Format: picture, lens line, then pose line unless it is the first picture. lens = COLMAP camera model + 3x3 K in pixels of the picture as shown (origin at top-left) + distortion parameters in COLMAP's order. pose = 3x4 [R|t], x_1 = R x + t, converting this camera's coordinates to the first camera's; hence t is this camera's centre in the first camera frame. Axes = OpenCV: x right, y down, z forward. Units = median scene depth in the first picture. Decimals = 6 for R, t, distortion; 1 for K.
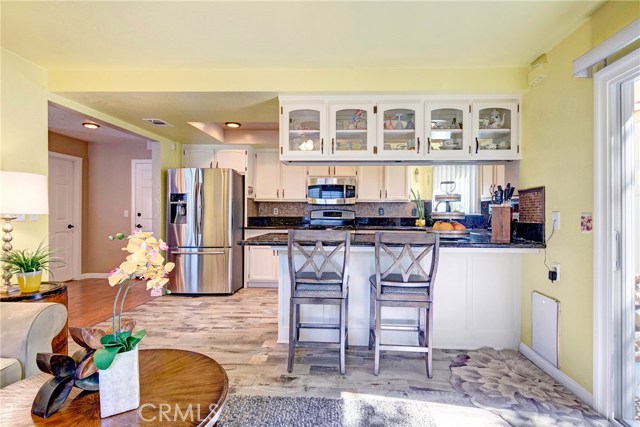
lens RADIAL K [[315.2, 0, 336.0], [0, 315.2, 214.7], [0, 0, 1]] dist [-0.010858, -0.000007]
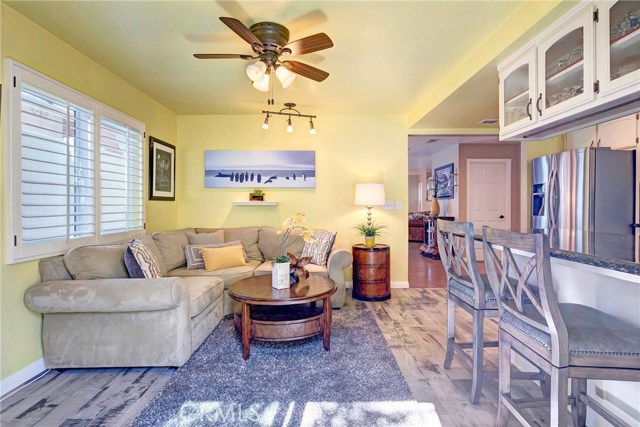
lens RADIAL K [[315.2, 0, 322.8], [0, 315.2, 208.5], [0, 0, 1]] dist [-0.010858, -0.000007]
pose [[0.051232, 0.001042, -0.998686, 0.658901], [-0.004657, 0.999989, 0.000804, 0.014306], [0.998676, 0.004610, 0.051236, 0.482279]]
